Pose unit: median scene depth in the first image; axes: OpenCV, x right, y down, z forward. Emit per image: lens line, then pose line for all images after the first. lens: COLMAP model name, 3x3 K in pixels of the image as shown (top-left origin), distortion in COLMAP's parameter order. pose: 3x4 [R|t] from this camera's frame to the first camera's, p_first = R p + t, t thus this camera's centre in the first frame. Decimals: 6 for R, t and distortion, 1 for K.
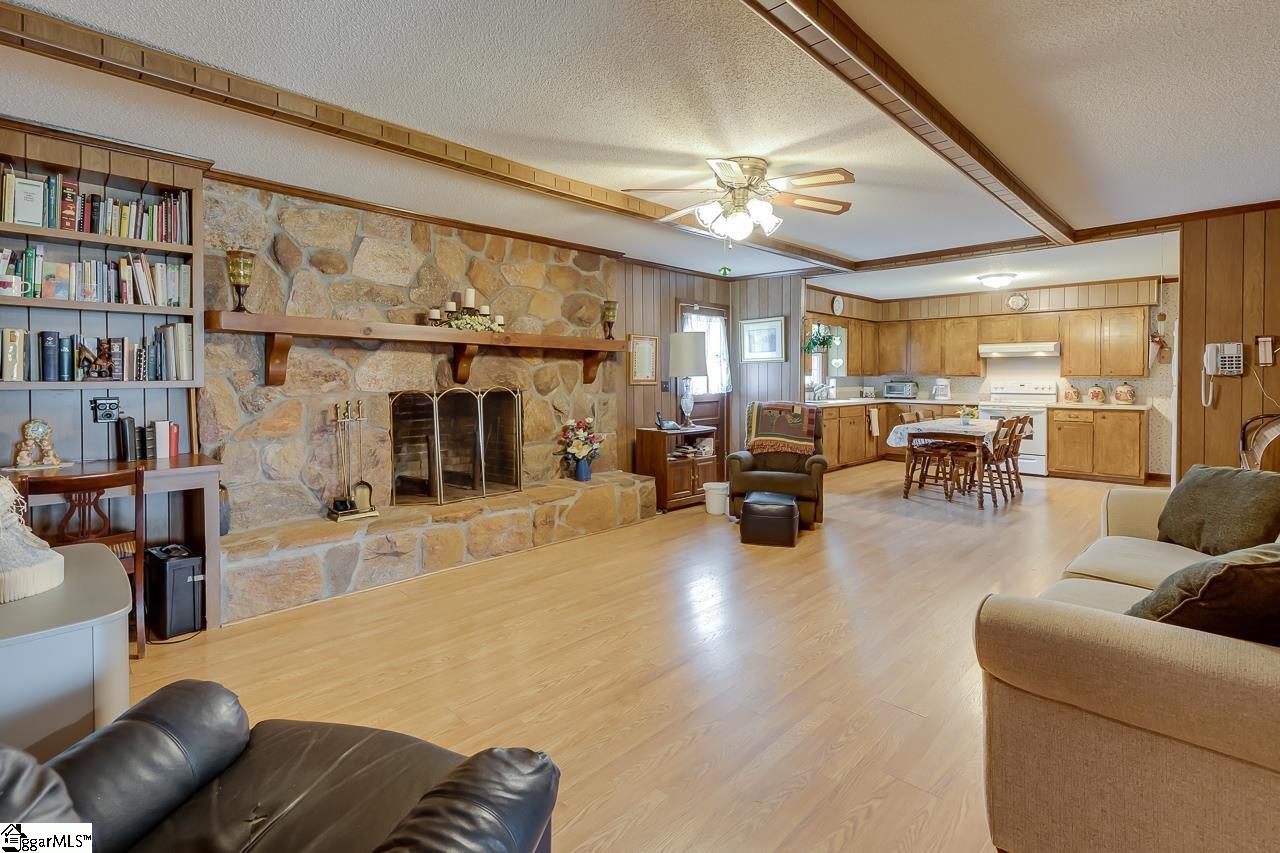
lens RADIAL K [[596.8, 0, 643.2], [0, 596.8, 385.3], [0, 0, 1]] dist [0.000650, -0.000072]
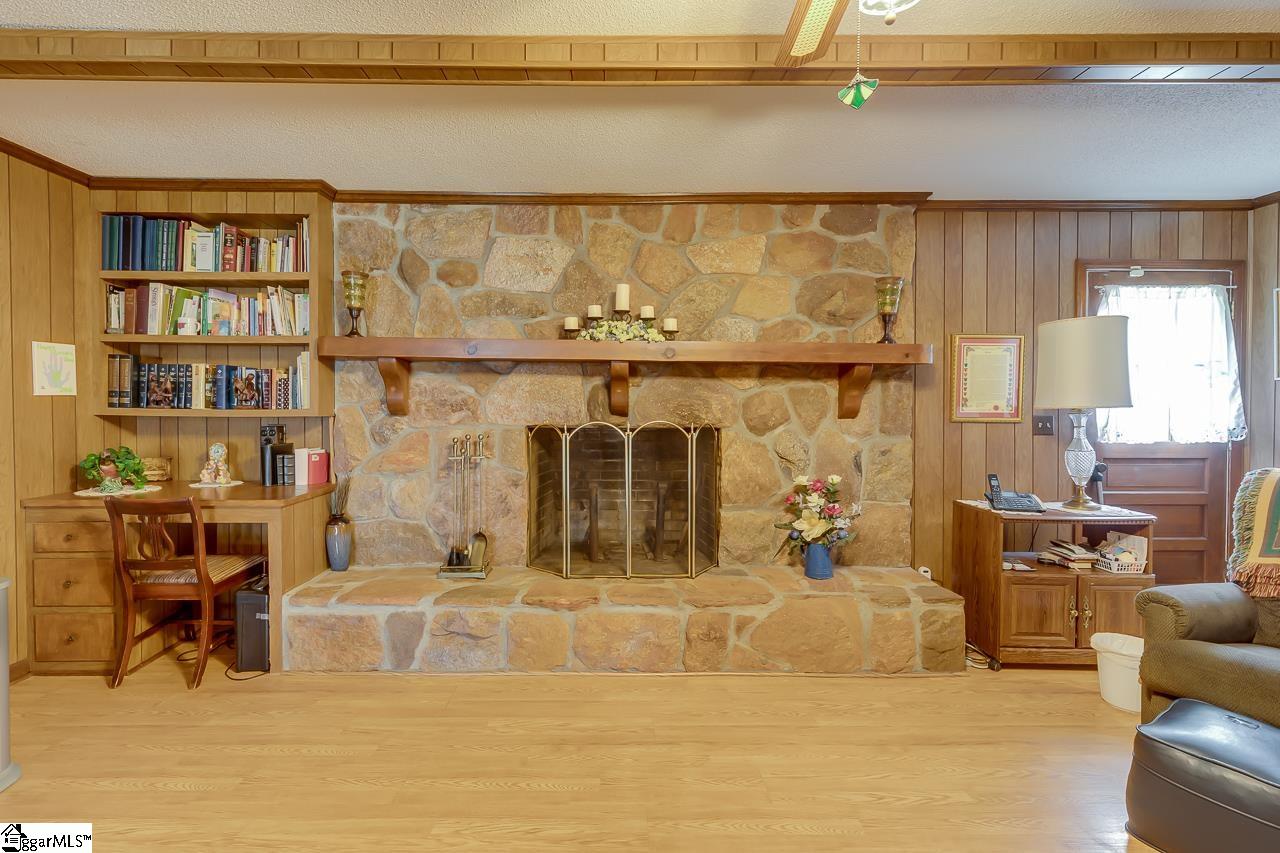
lens RADIAL K [[581.0, 0, 613.2], [0, 581.0, 416.2], [0, 0, 1]] dist [0.005214, -0.000074]
pose [[0.698819, 0.015261, -0.715136, 0.206571], [-0.013723, 0.999874, 0.007927, -0.008127], [0.715167, 0.004274, 0.698940, 0.507582]]
